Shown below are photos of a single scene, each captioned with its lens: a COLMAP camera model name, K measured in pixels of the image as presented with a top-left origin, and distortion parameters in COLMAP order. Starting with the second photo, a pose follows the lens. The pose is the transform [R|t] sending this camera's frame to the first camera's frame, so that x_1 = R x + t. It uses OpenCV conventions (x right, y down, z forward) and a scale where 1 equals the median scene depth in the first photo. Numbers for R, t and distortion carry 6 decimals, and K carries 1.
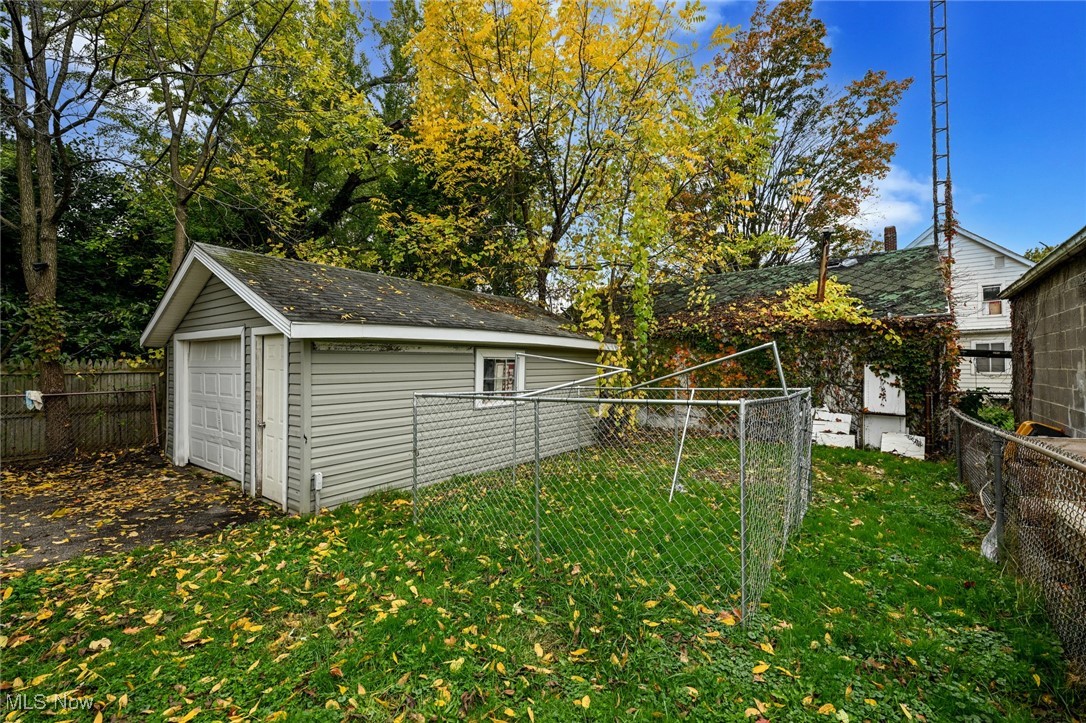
lens RADIAL K [[463.4, 0, 543.0], [0, 463.4, 361.5], [0, 0, 1]] dist [0.002477, 0.000244]
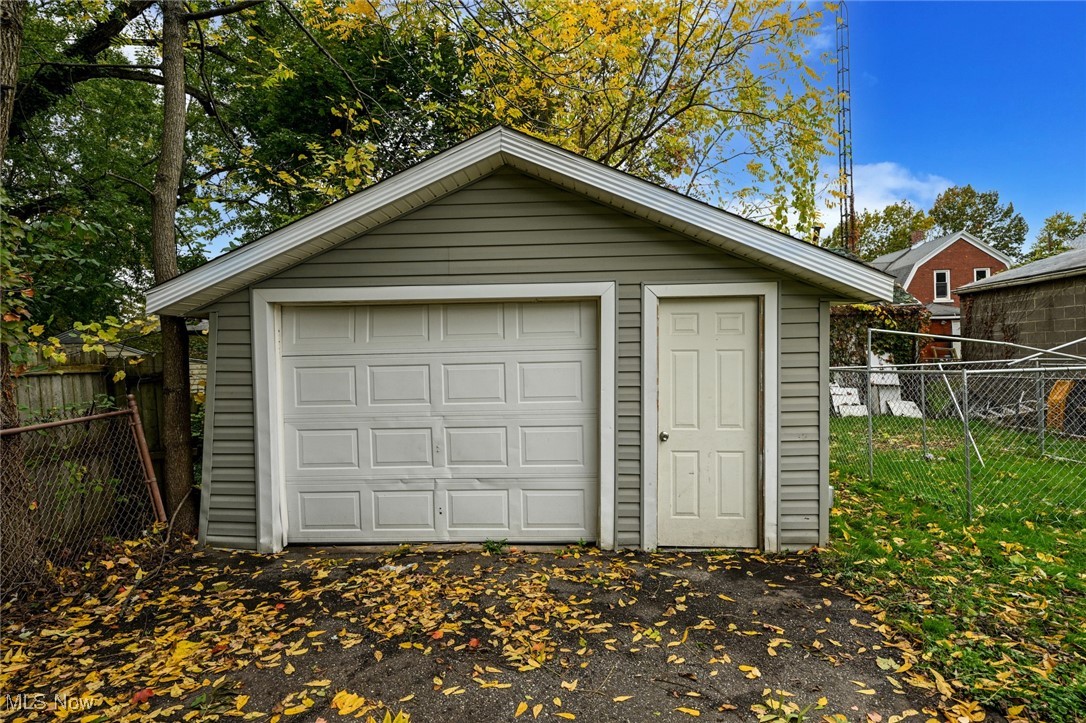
lens RADIAL K [[548.5, 0, 543.0], [0, 548.5, 361.5], [0, 0, 1]] dist [0.001673, 0.000458]
pose [[0.828356, -0.023602, 0.559705, -1.712370], [0.017275, 0.999713, 0.016590, 0.025364], [-0.559936, -0.004073, 0.828526, 0.675511]]
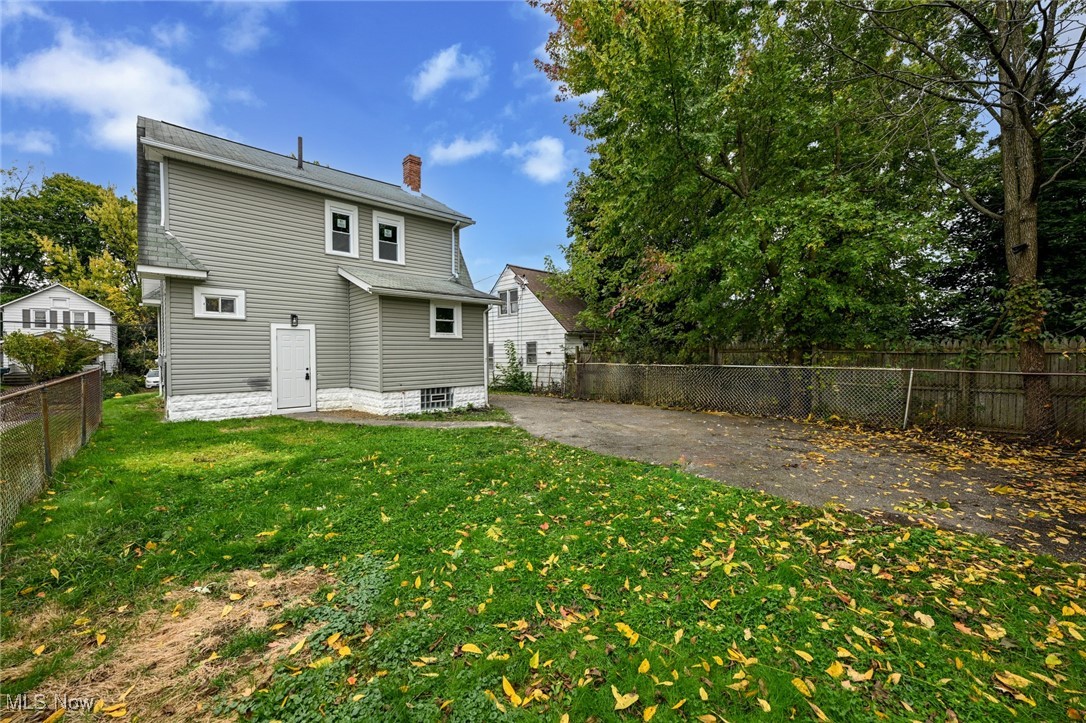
lens RADIAL K [[430.1, 0, 543.0], [0, 430.1, 361.5], [0, 0, 1]] dist [0.000687, -0.000065]
pose [[-0.171941, 0.032243, -0.984579, 0.075460], [0.019765, 0.999376, 0.029276, -0.005473], [0.984909, -0.014426, -0.172471, 0.217779]]
